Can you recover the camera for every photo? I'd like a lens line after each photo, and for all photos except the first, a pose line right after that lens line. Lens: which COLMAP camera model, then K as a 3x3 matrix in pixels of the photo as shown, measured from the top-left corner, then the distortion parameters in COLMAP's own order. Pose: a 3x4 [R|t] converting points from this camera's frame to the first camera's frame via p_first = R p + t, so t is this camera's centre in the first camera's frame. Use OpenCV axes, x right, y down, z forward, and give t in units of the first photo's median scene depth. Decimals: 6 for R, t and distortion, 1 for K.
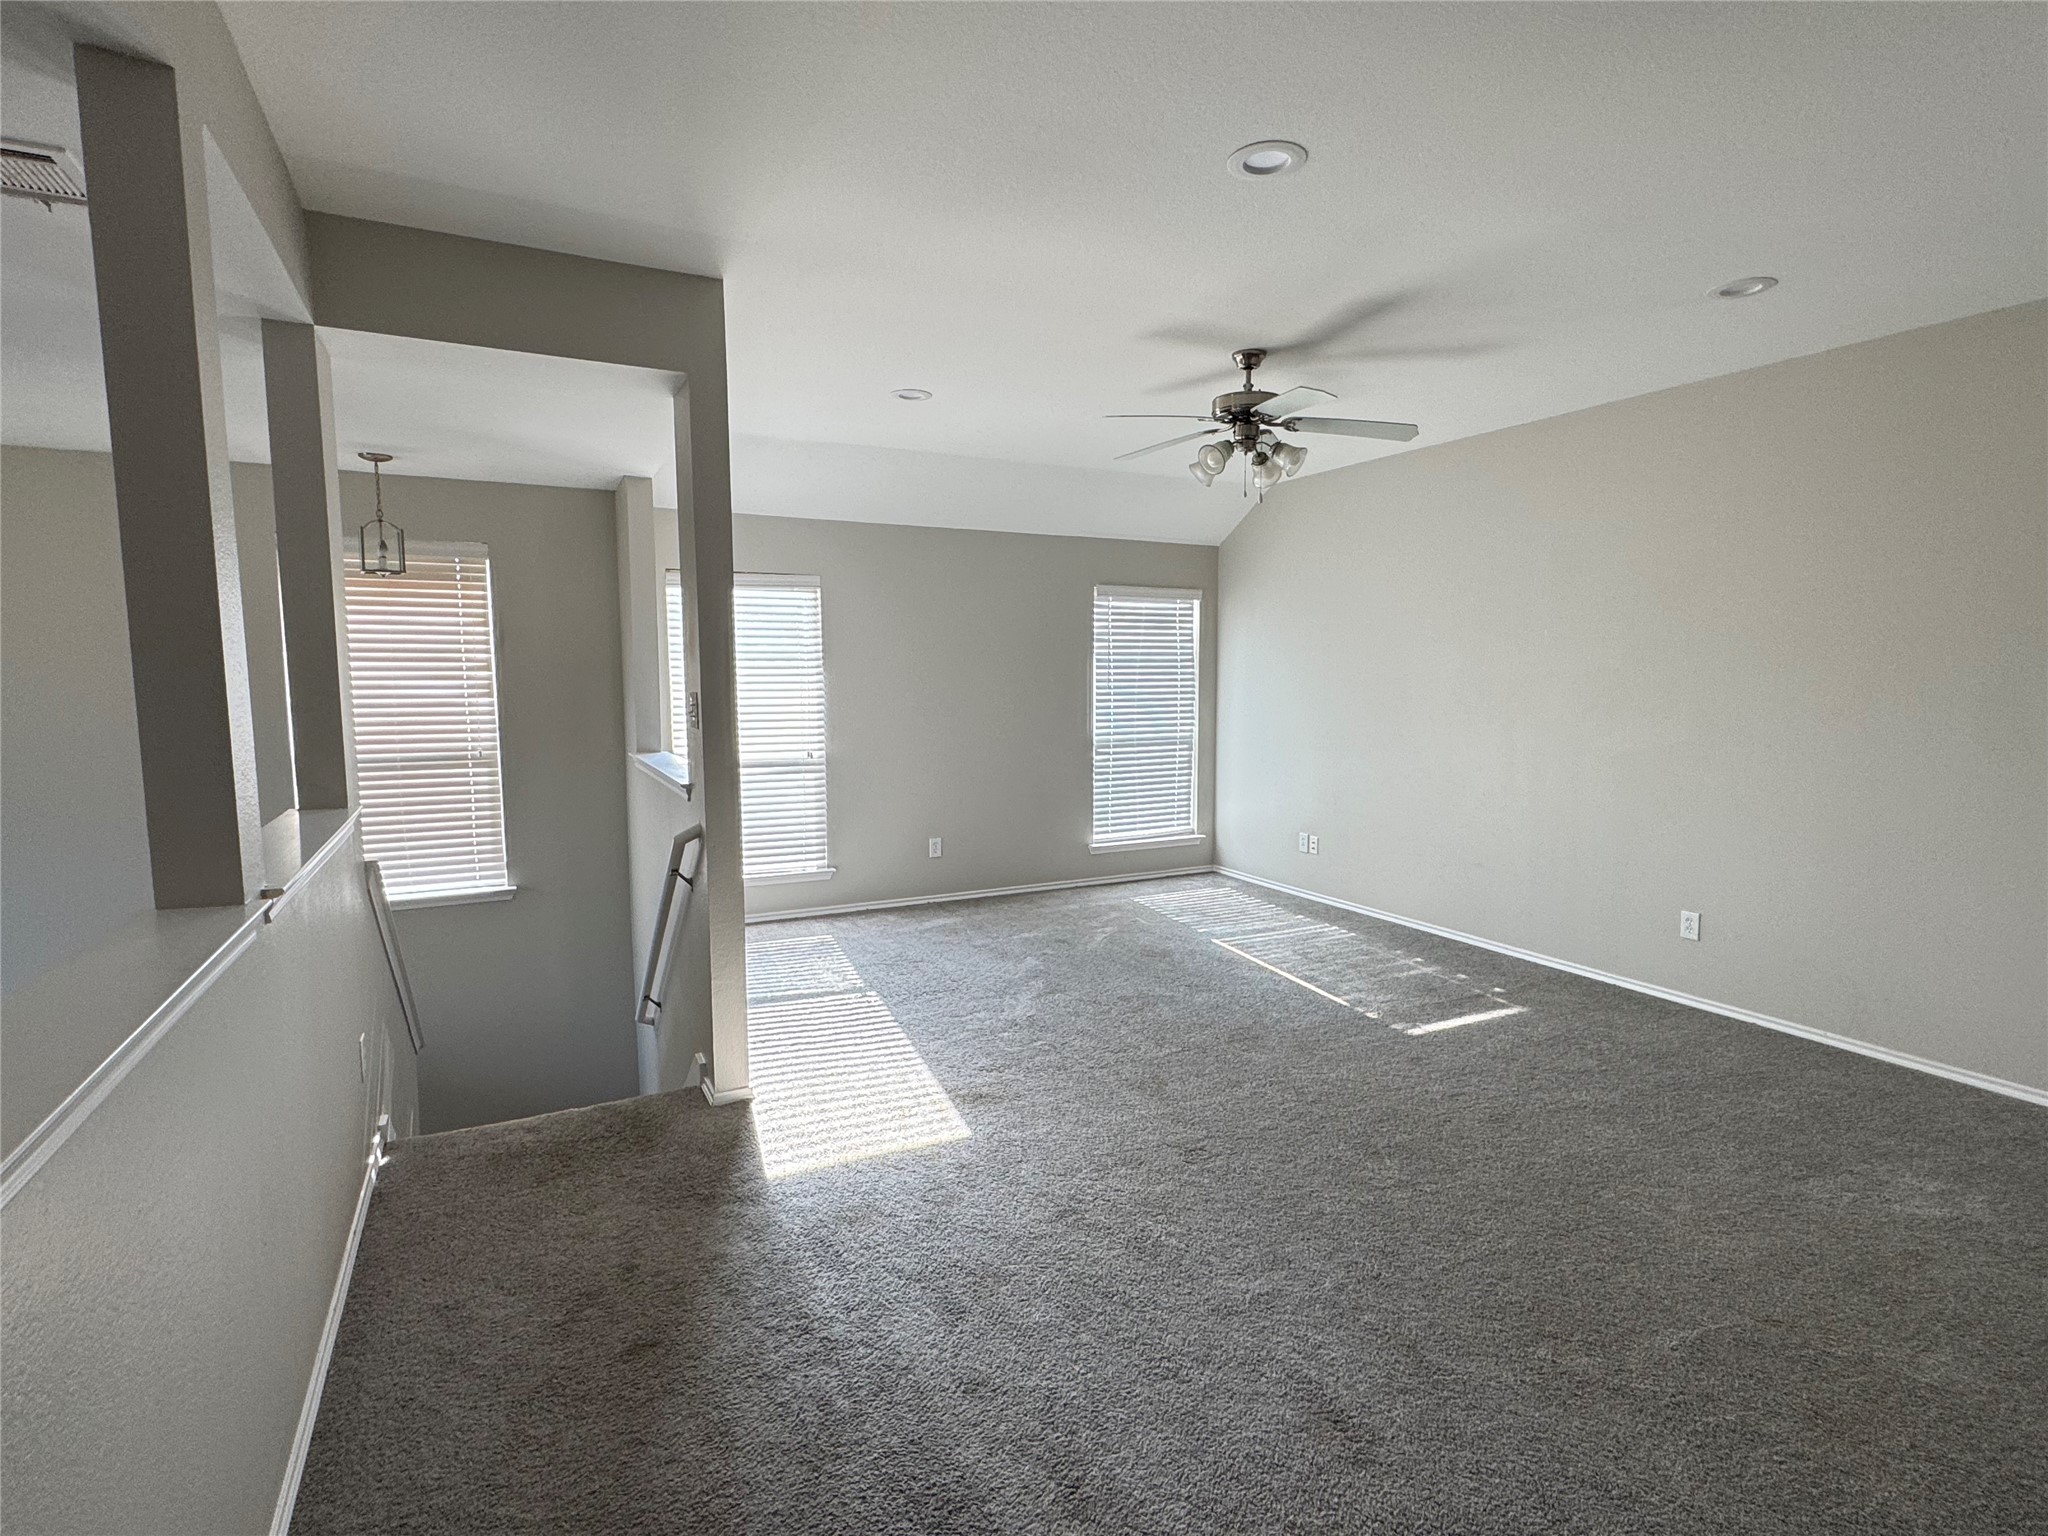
lens RADIAL K [[1021.4, 0, 1026.2], [0, 1021.4, 762.7], [0, 0, 1]] dist [0.001738, -0.001559]
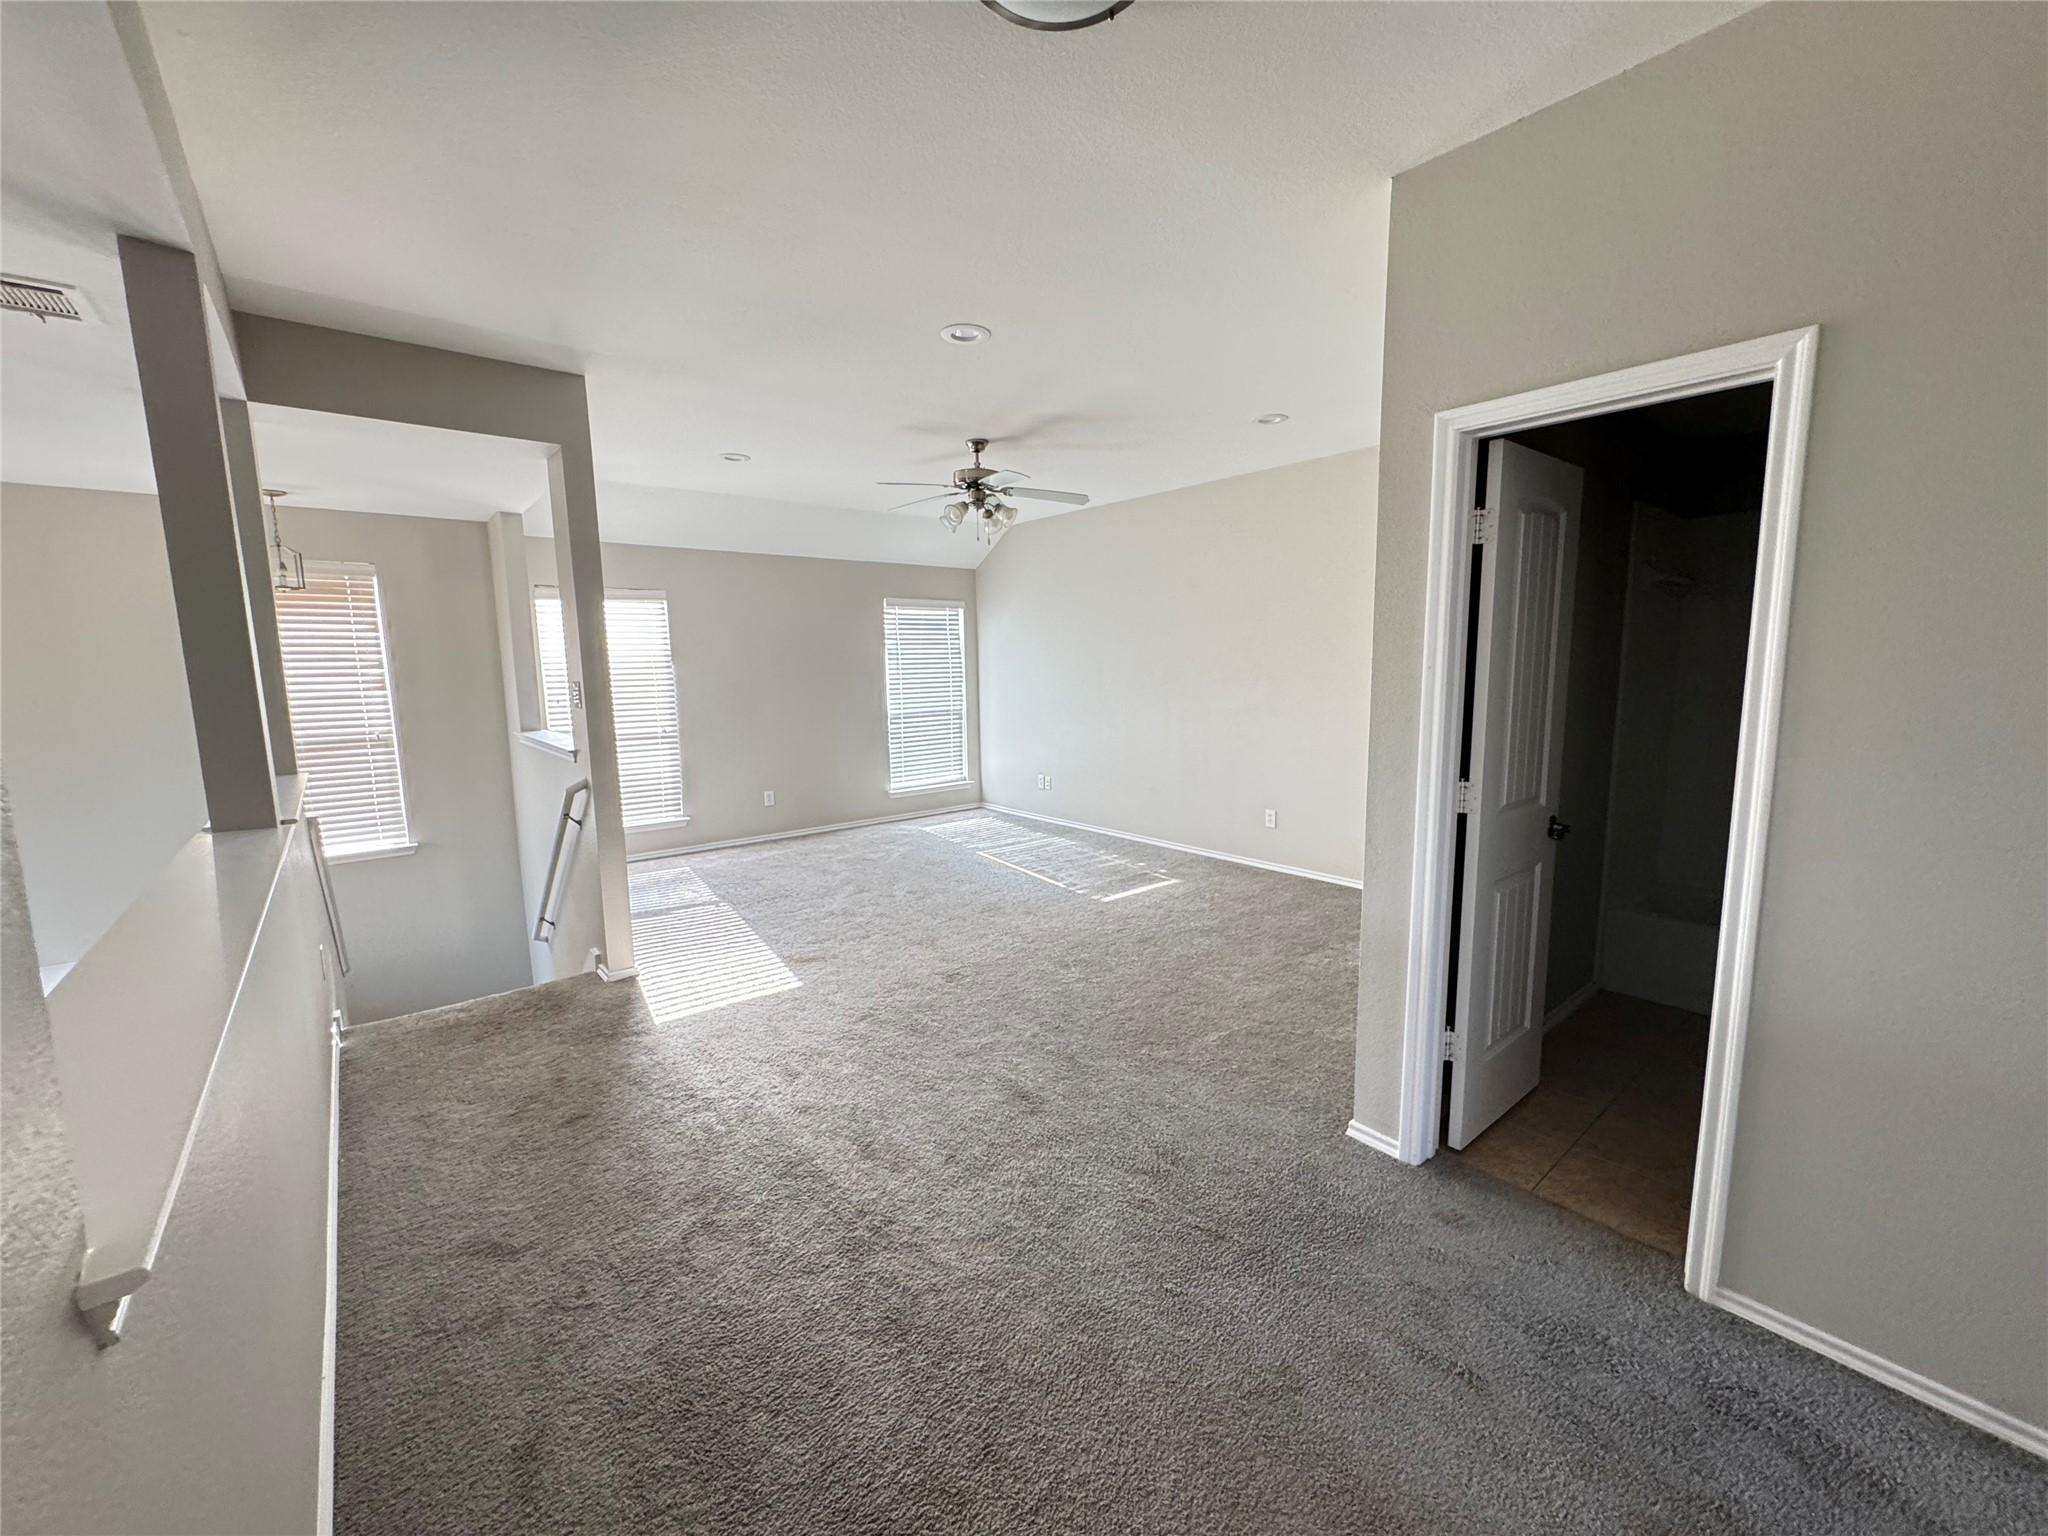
lens RADIAL K [[820.6, 0, 1024.1], [0, 820.6, 765.8], [0, 0, 1]] dist [-0.000621, 0.000059]
pose [[0.976786, -0.040795, 0.210296, 0.020025], [0.033128, 0.998656, 0.039857, 0.018011], [-0.211640, -0.031965, 0.976825, -0.181299]]
